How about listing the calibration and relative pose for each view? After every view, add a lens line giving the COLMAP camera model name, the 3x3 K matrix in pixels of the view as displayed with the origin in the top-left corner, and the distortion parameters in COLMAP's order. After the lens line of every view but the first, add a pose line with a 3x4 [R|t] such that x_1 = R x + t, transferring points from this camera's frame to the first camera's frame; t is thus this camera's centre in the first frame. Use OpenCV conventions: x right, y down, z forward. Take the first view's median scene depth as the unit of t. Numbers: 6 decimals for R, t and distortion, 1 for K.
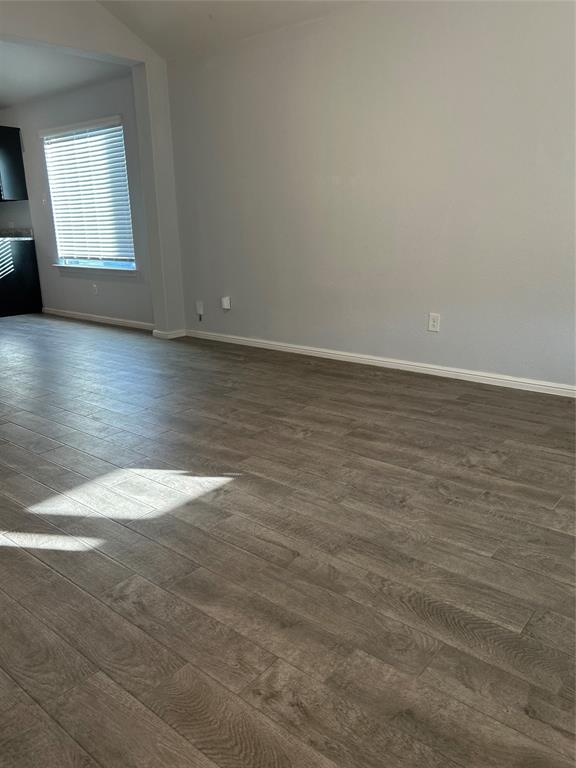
lens RADIAL K [[575.1, 0, 288.0], [0, 575.1, 384.0], [0, 0, 1]] dist [0.061827, -0.119960]
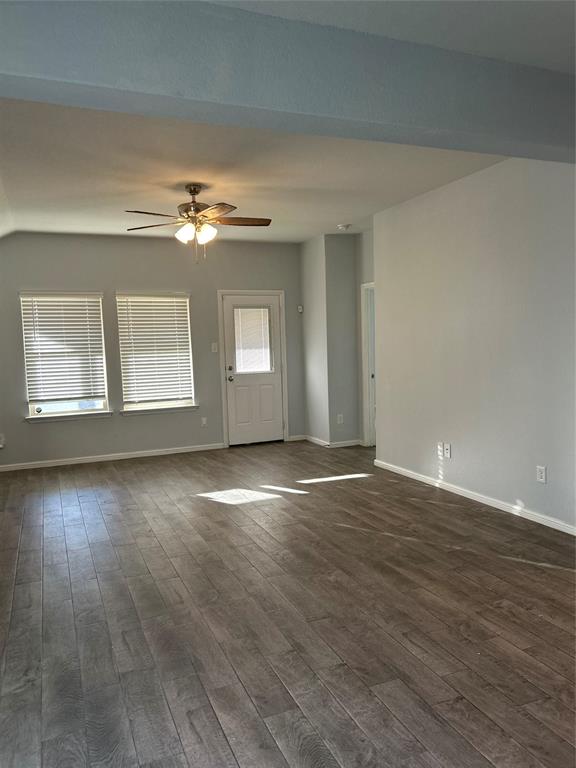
lens RADIAL K [[574.5, 0, 287.5], [0, 574.5, 389.1], [0, 0, 1]] dist [0.043562, -0.064803]
pose [[-0.883902, 0.017432, 0.467347, -1.555778], [0.183282, 0.932279, 0.311871, -0.894852], [-0.430262, 0.361320, -0.827238, 2.736056]]
